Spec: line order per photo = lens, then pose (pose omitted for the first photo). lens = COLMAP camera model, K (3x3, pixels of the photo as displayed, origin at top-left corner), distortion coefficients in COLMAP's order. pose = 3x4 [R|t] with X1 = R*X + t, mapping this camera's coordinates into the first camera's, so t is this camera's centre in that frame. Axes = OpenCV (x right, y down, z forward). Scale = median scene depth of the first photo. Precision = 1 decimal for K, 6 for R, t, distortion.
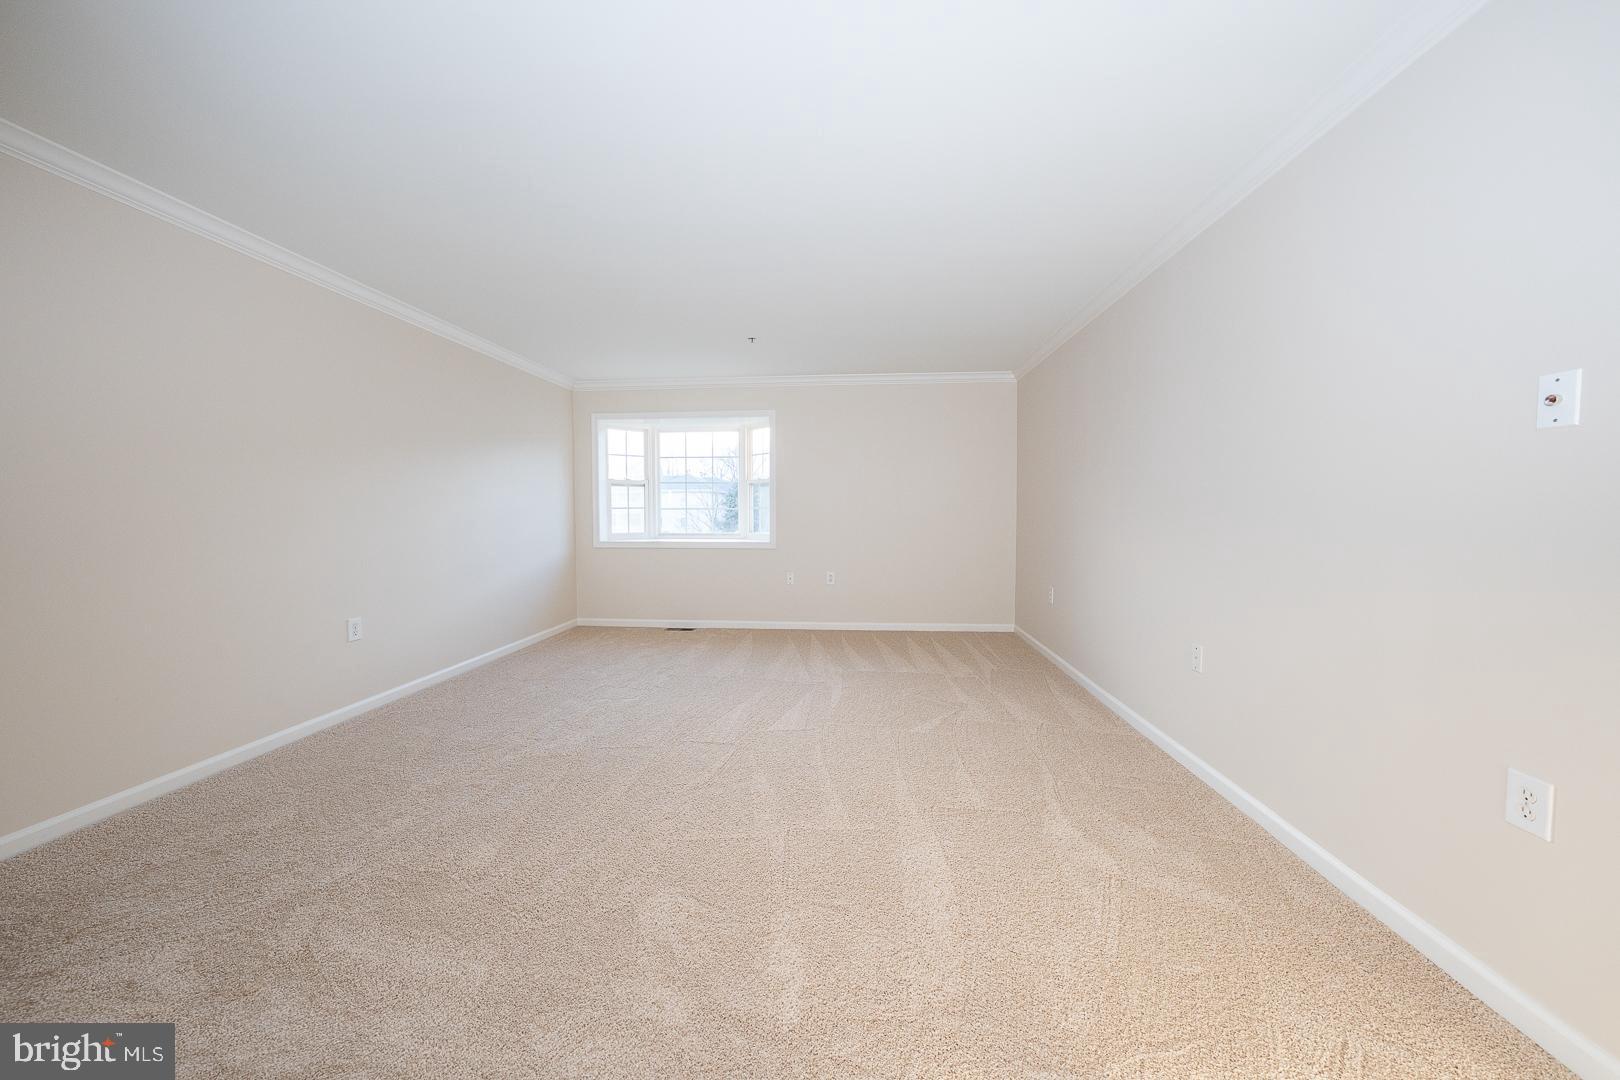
lens RADIAL K [[556.9, 0, 812.4], [0, 556.9, 534.9], [0, 0, 1]] dist [-0.023314, 0.004767]
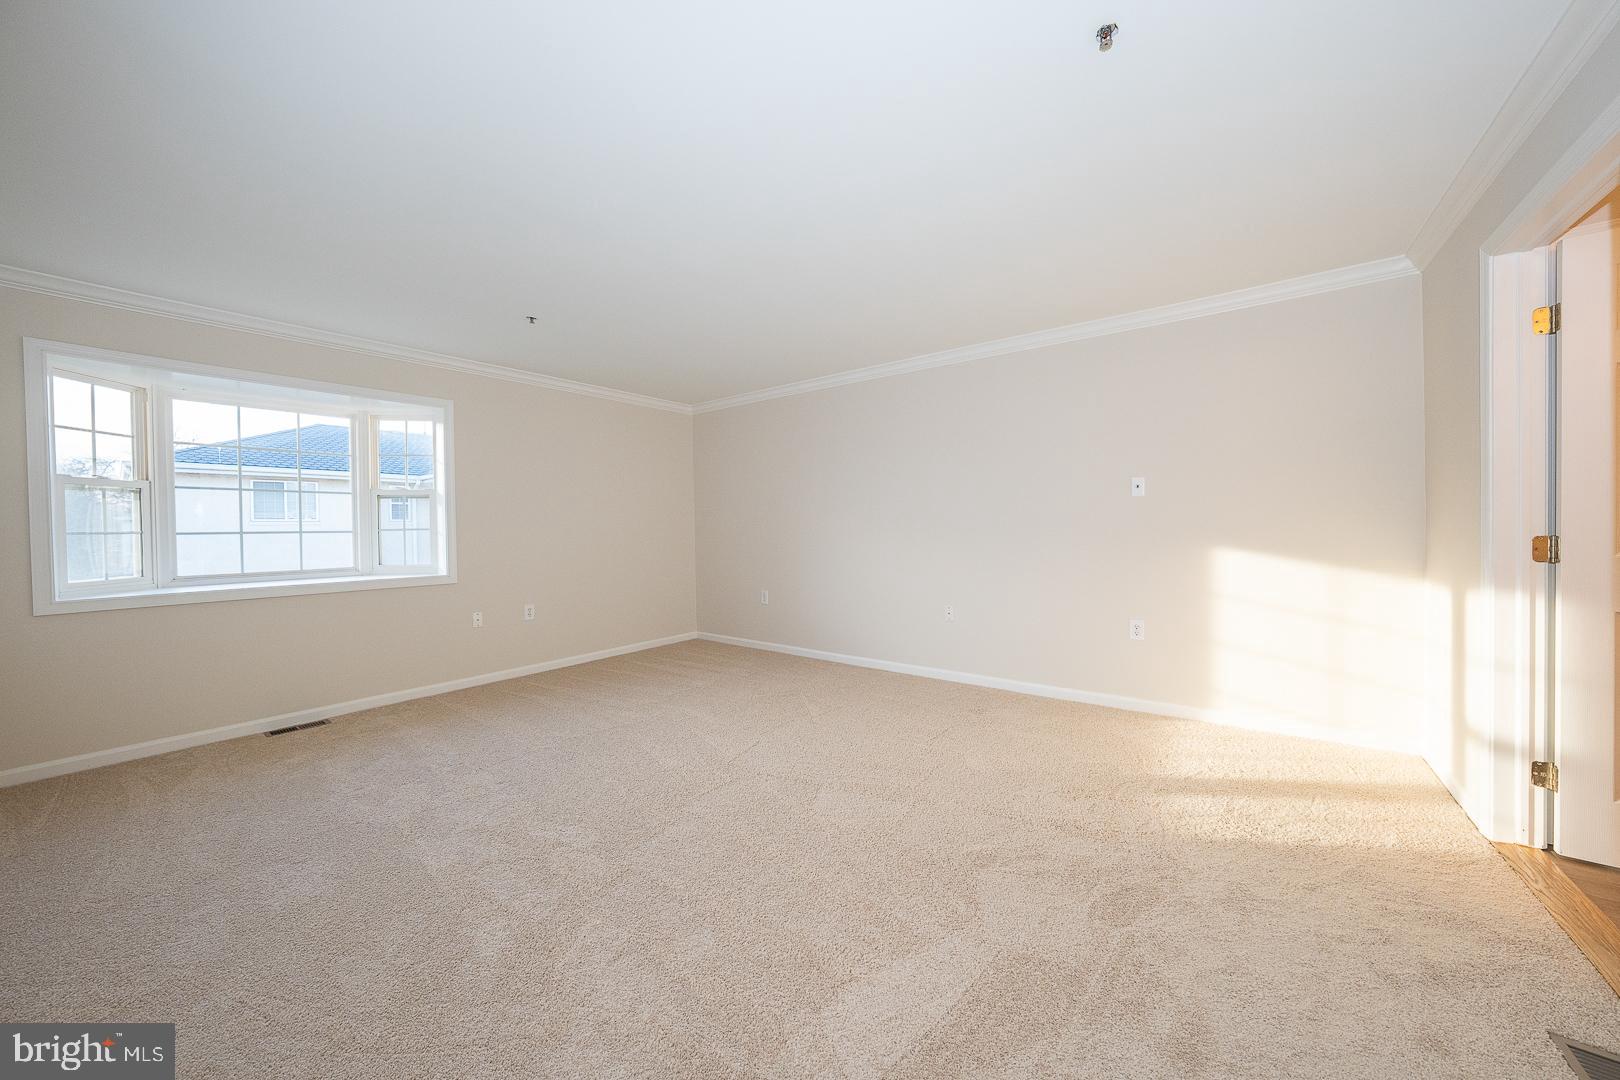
lens RADIAL K [[556.9, 0, 812.4], [0, 556.9, 534.9], [0, 0, 1]] dist [-0.023314, 0.004767]
pose [[0.543697, -0.017052, 0.839108, -0.405452], [0.048519, 0.998760, -0.011141, -0.008680], [-0.837878, 0.046770, 0.543850, 0.171687]]
